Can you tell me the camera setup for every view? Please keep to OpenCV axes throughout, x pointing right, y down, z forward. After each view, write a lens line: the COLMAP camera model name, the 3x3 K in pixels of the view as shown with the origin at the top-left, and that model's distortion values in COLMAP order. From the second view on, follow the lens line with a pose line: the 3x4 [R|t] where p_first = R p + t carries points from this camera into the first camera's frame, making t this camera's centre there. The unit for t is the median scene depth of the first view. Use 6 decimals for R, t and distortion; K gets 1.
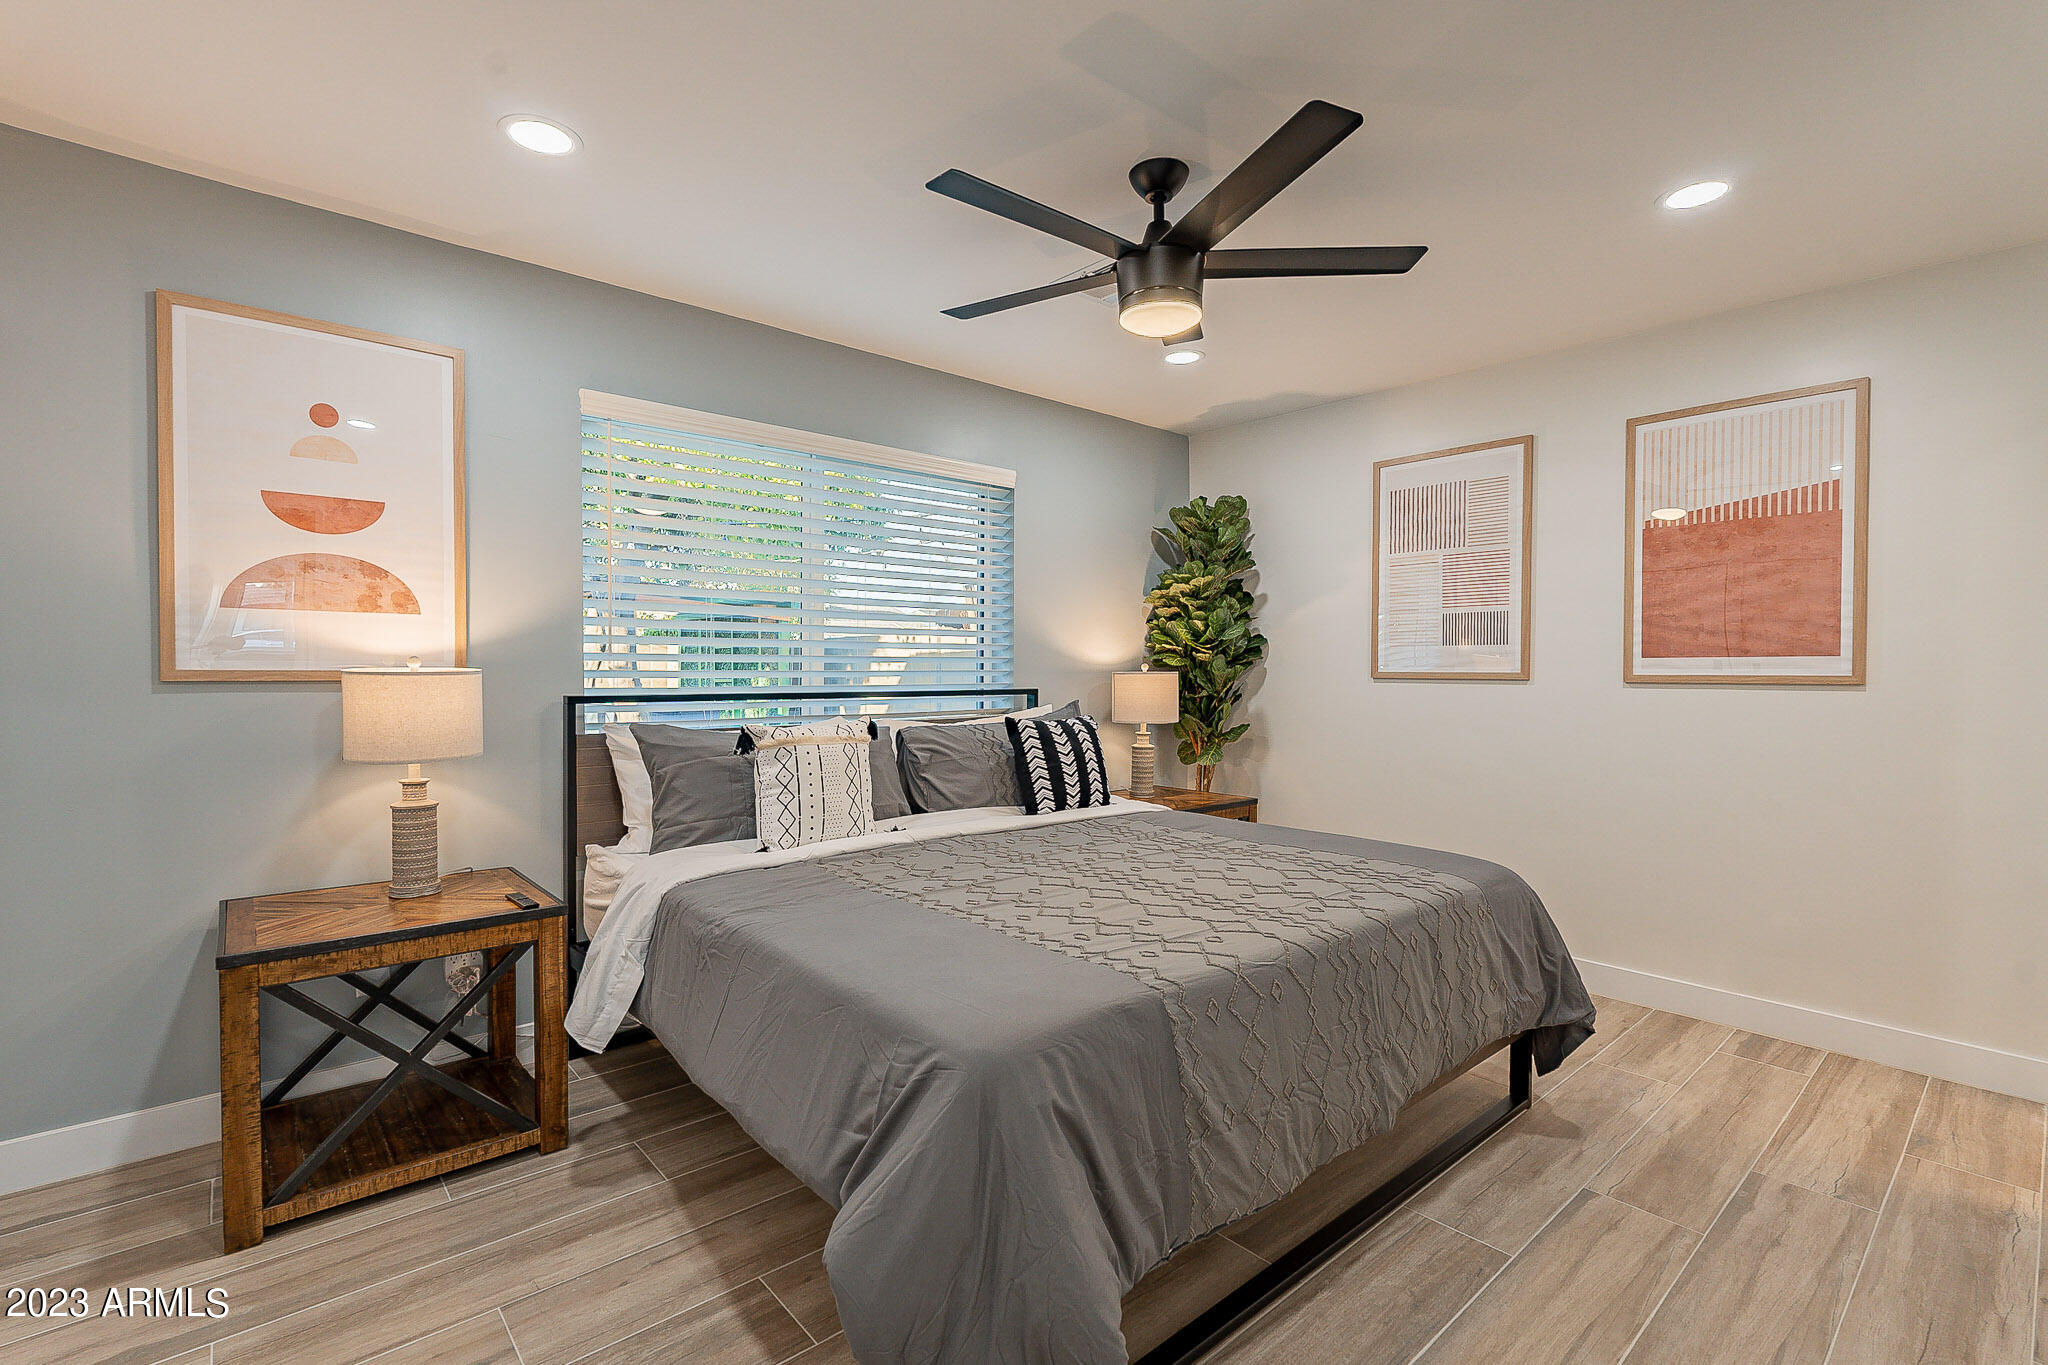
lens RADIAL K [[897.6, 0, 1011.3], [0, 897.6, 693.9], [0, 0, 1]] dist [-0.004742, 0.000787]
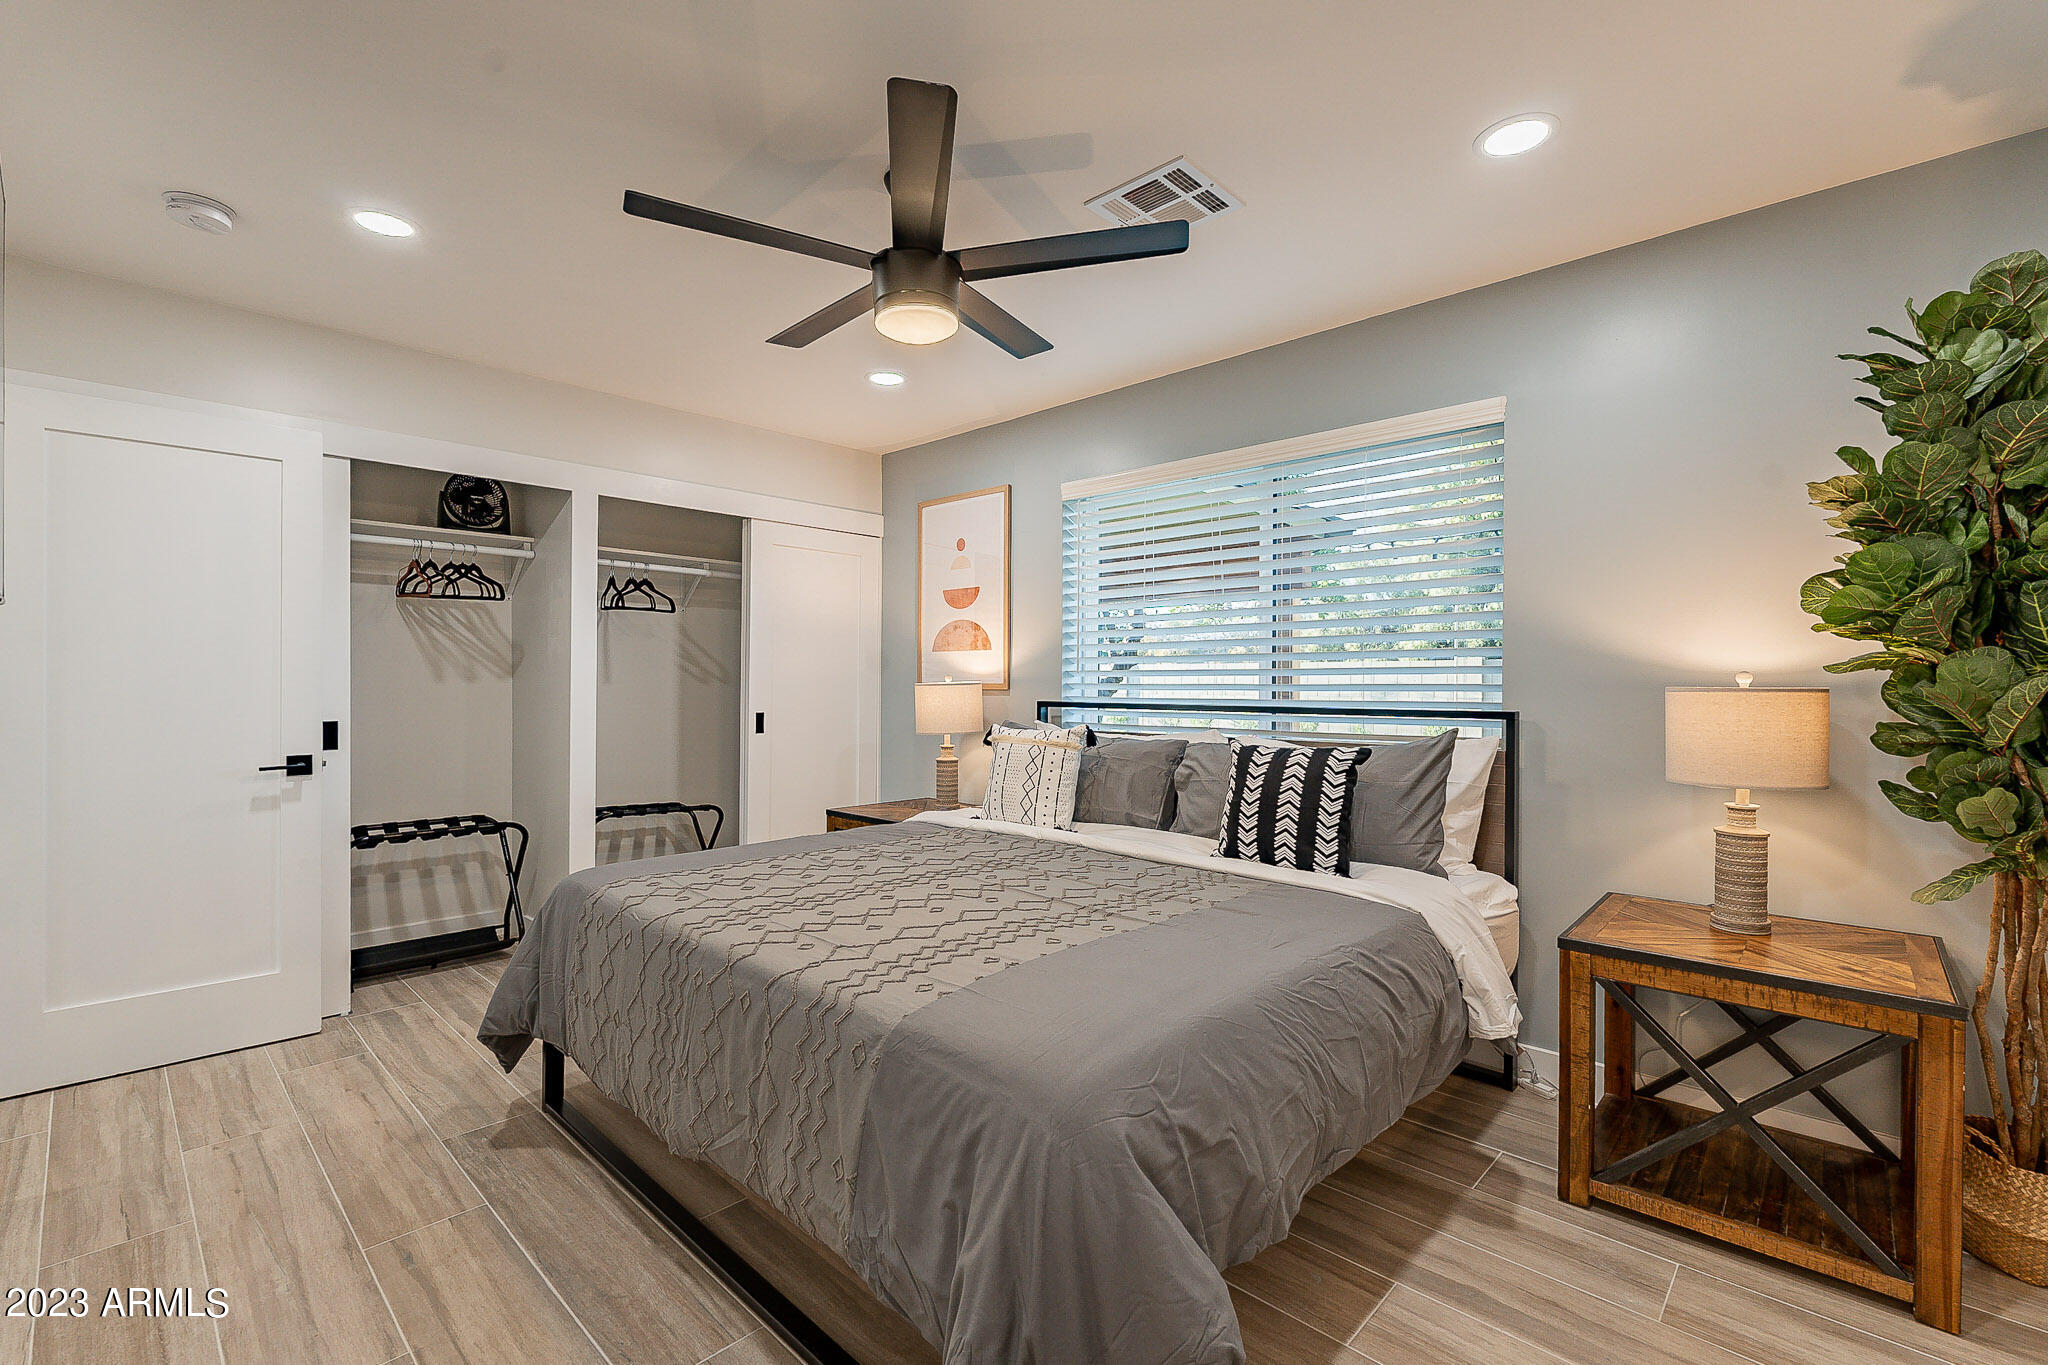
lens RADIAL K [[897.6, 0, 1020.3], [0, 897.6, 674.1], [0, 0, 1]] dist [-0.004742, 0.000787]
pose [[0.108018, -0.014759, -0.994039, 0.794342], [-0.028923, 0.999420, -0.017981, -0.012674], [0.993728, 0.030693, 0.107528, 0.693614]]
